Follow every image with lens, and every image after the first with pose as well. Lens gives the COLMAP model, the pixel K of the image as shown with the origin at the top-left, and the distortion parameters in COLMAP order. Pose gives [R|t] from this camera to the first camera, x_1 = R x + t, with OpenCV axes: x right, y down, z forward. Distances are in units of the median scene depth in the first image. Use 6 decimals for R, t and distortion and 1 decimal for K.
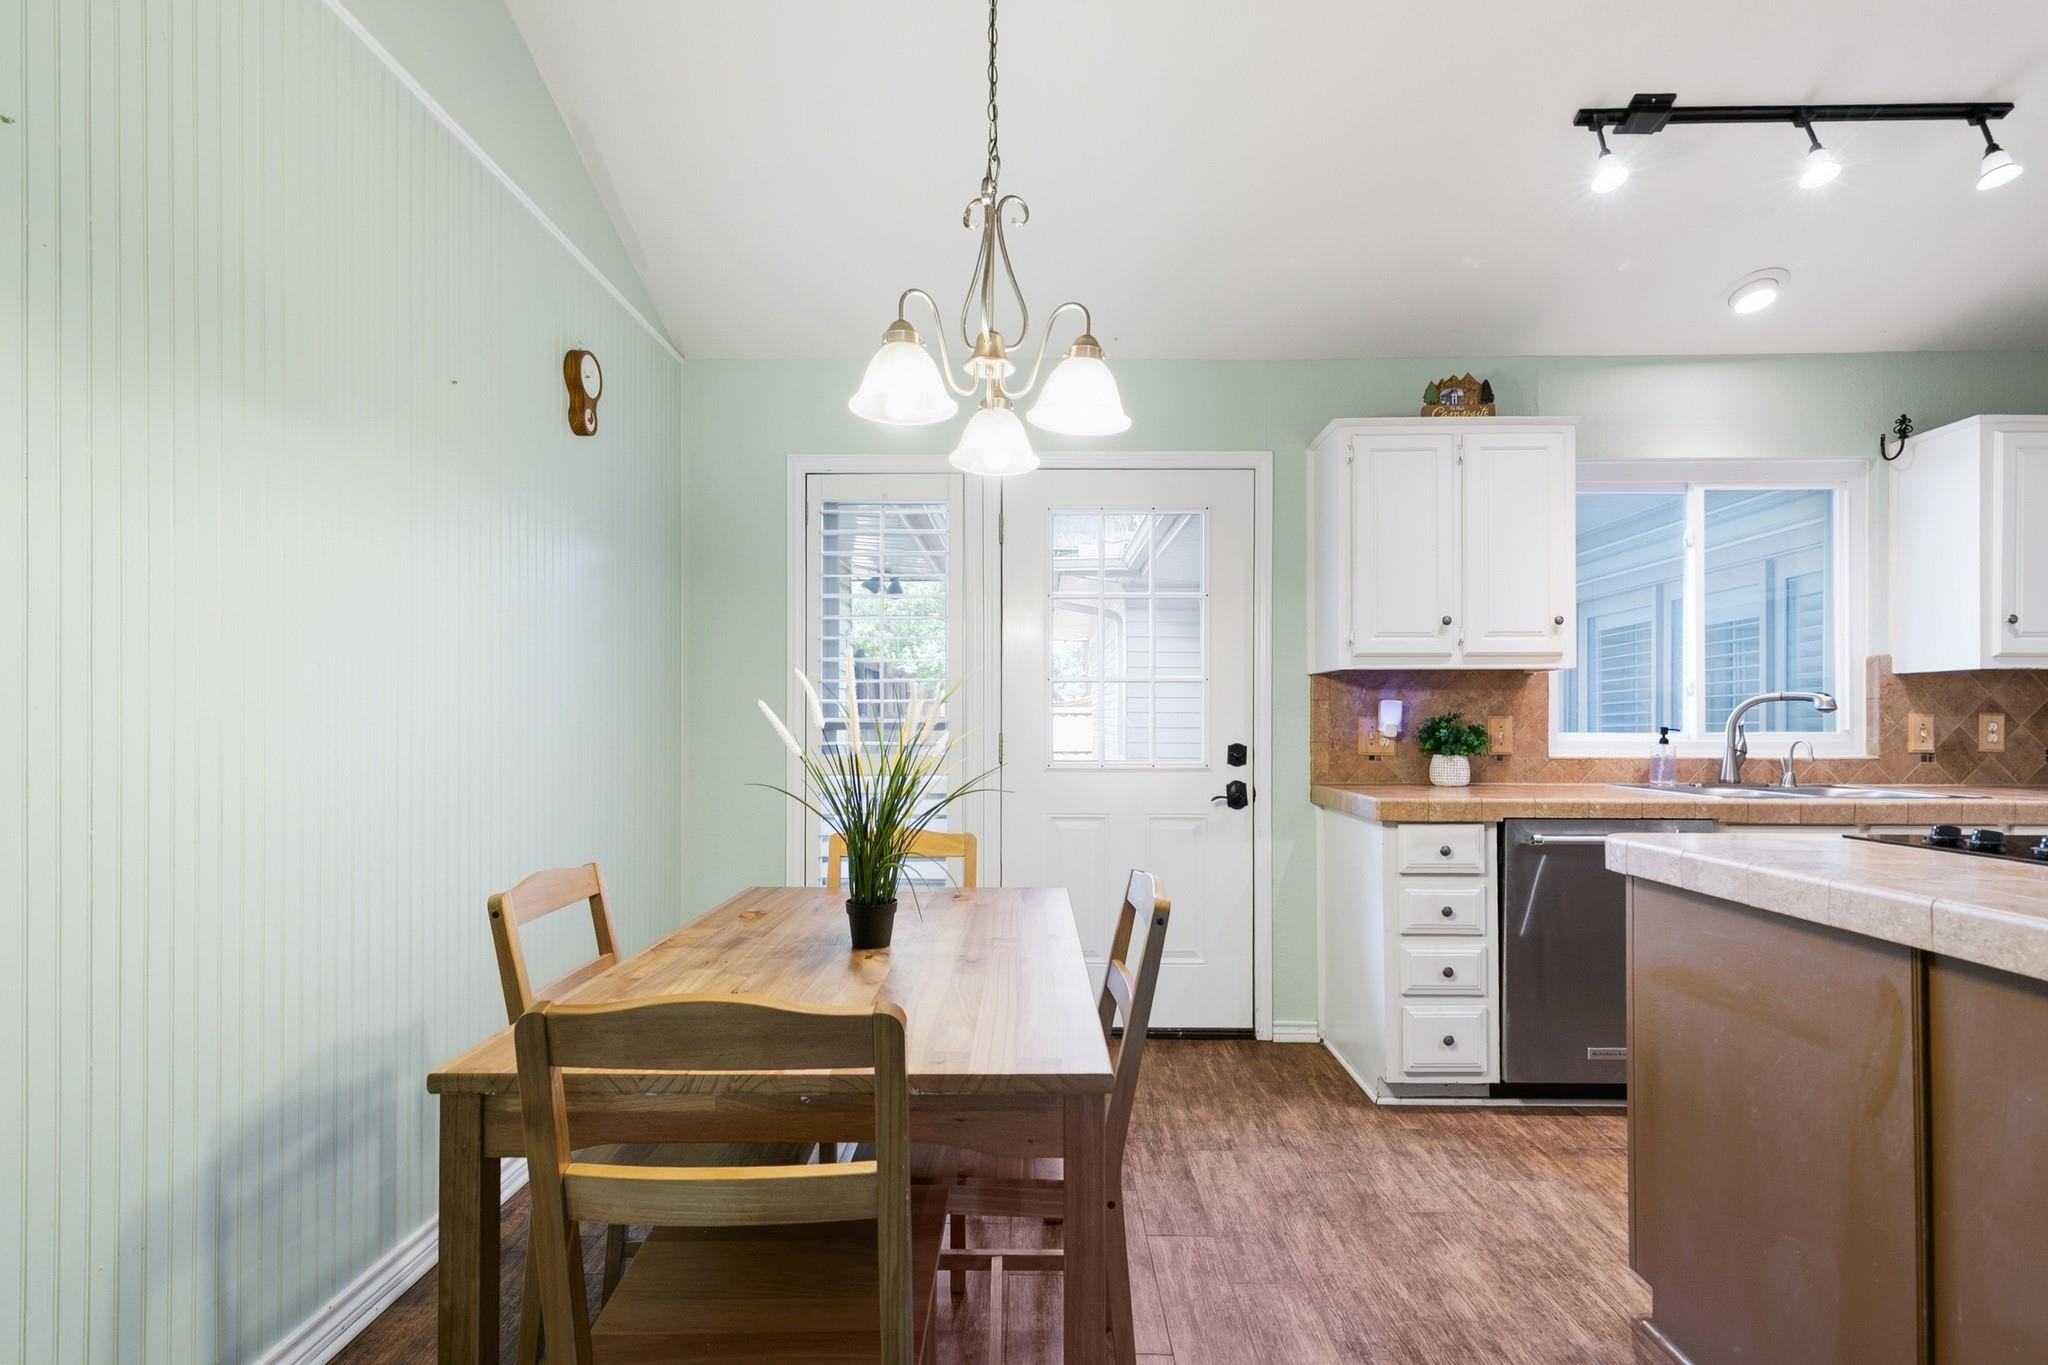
lens RADIAL K [[930.5, 0, 1019.1], [0, 930.5, 697.4], [0, 0, 1]] dist [-0.000379, 0.000063]
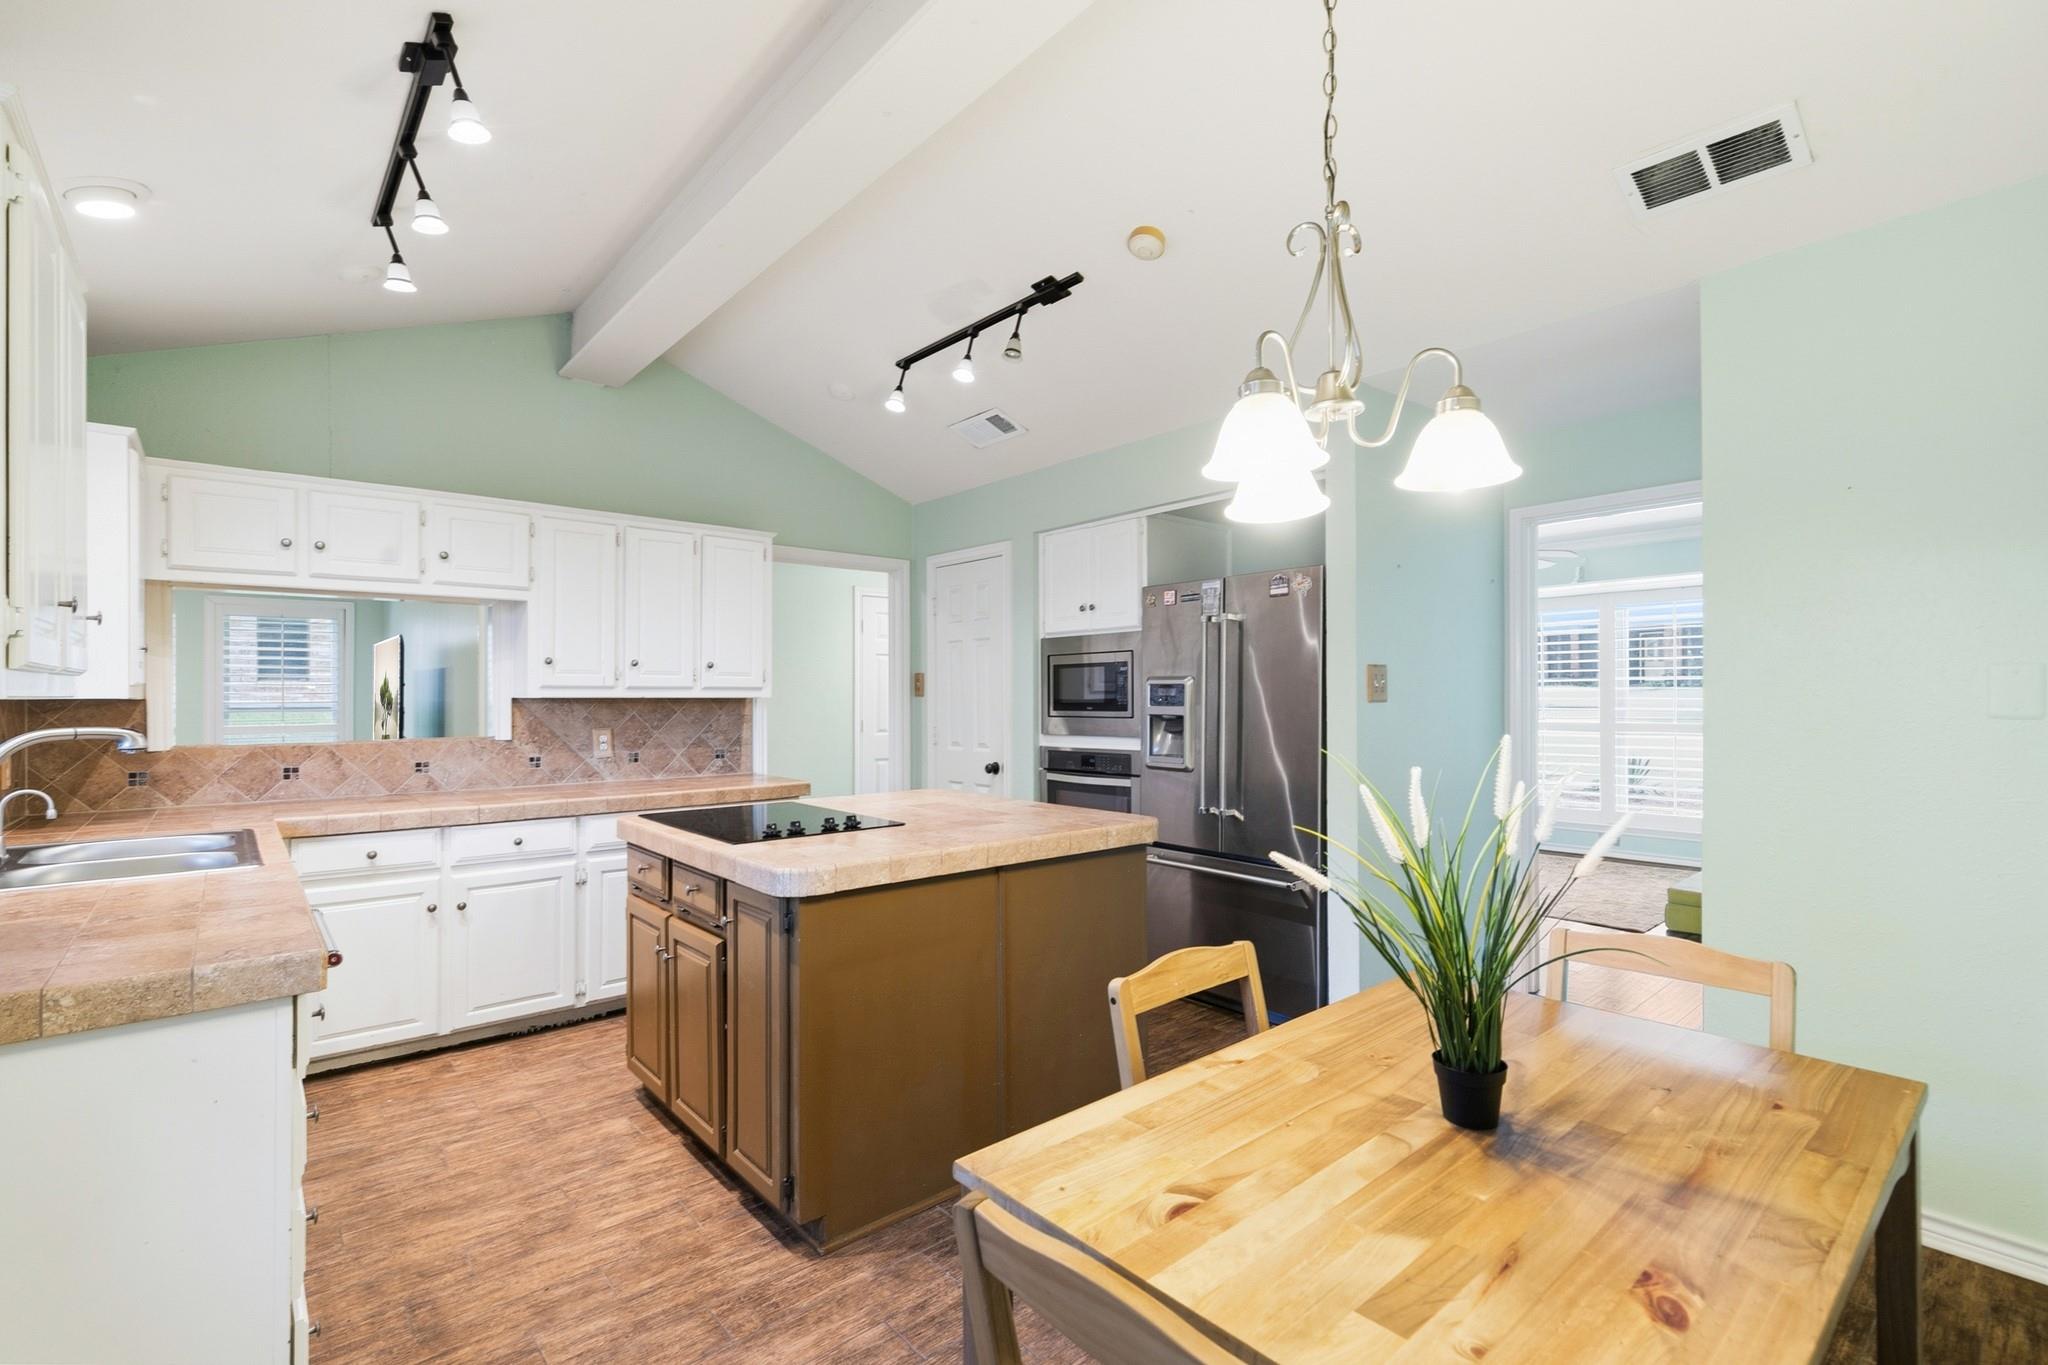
lens RADIAL K [[930.5, 0, 1018.8], [0, 930.5, 688.9], [0, 0, 1]] dist [-0.000379, 0.000063]
pose [[-0.649639, 0.003219, 0.760236, -0.471104], [-0.009677, 0.999875, -0.012503, -0.072187], [-0.760182, -0.015479, -0.649526, 1.680138]]
